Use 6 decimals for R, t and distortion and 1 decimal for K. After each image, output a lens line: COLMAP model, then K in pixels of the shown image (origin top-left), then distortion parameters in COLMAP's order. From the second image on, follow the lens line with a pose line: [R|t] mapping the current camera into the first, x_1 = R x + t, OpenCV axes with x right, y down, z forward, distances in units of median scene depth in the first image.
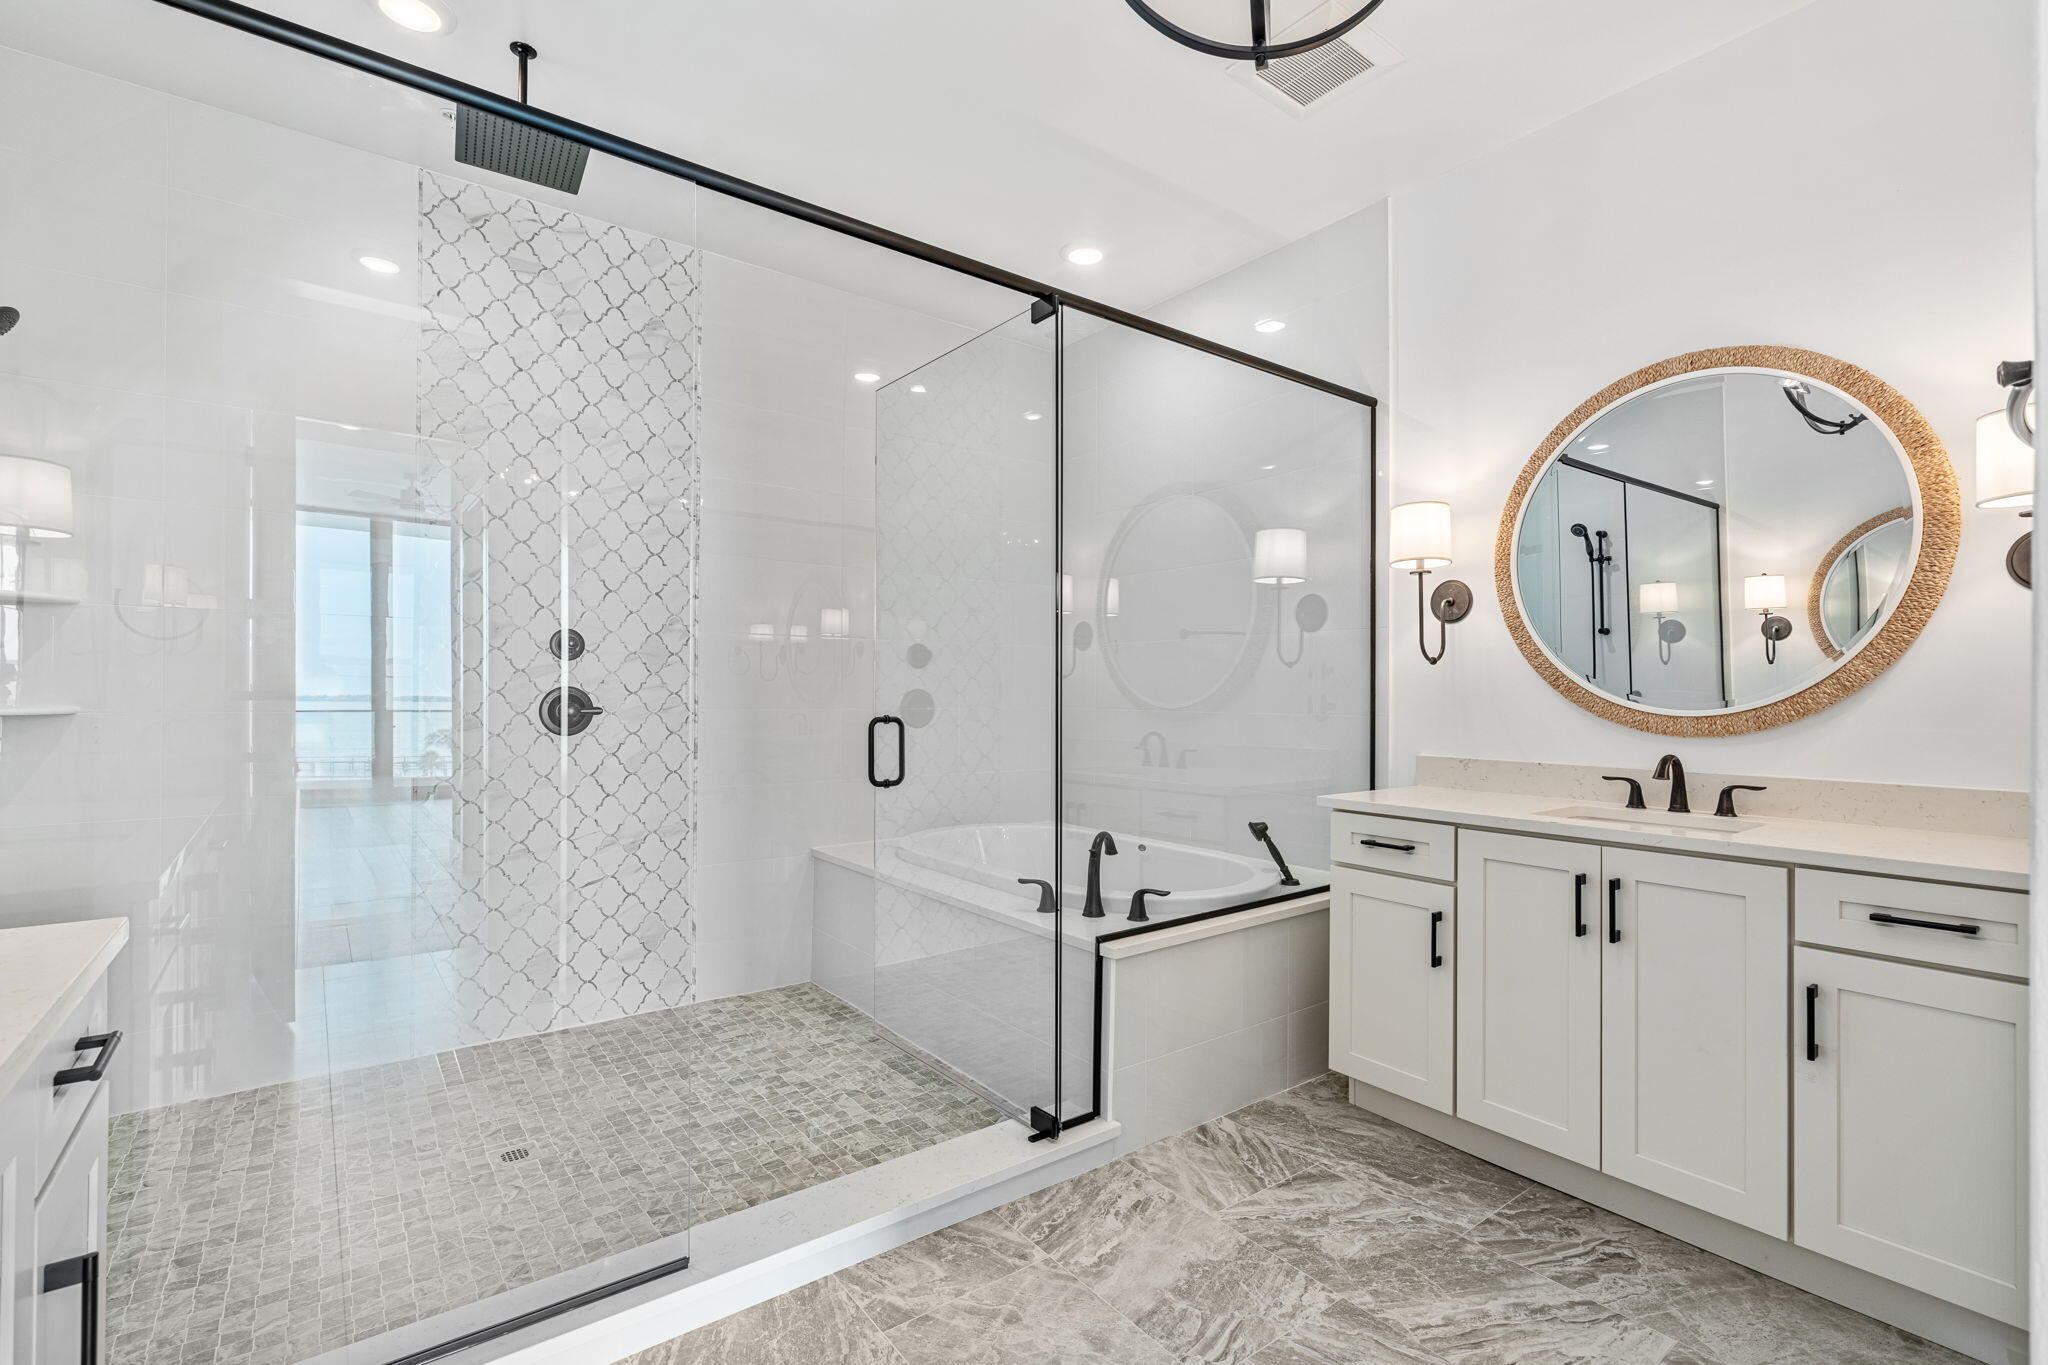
lens RADIAL K [[931.9, 0, 1029.0], [0, 931.9, 680.3], [0, 0, 1]] dist [-0.001717, 0.000214]
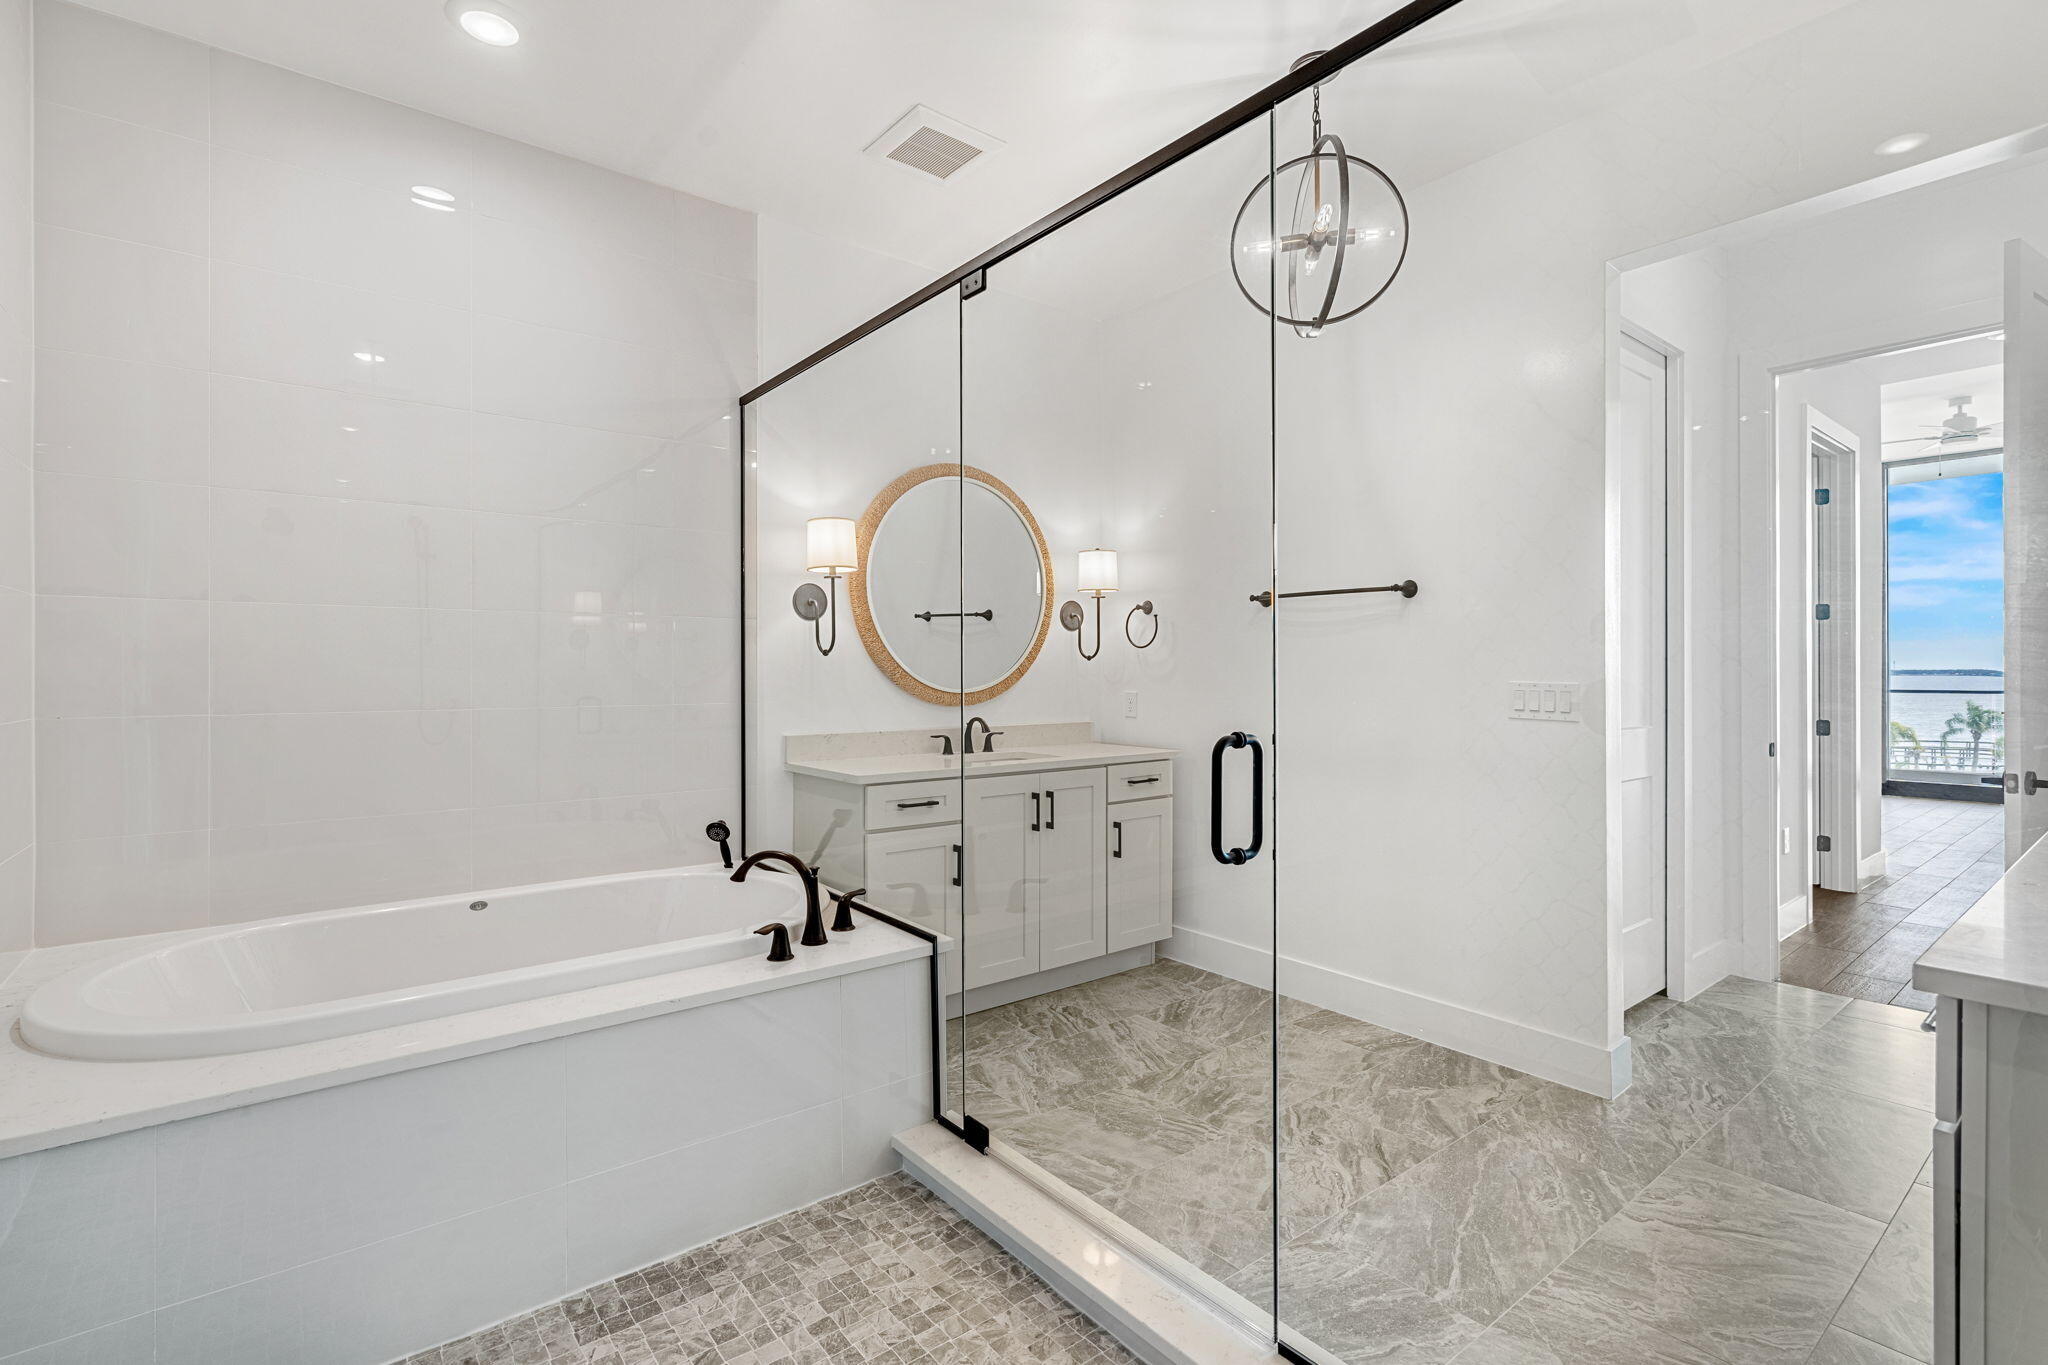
lens RADIAL K [[931.9, 0, 1025.7], [0, 931.9, 681.8], [0, 0, 1]] dist [-0.001717, 0.000214]
pose [[-0.015649, -0.008643, 0.999840, -0.988529], [-0.006339, 0.999943, 0.008545, 0.004893], [-0.999857, -0.006204, -0.015703, 1.024247]]
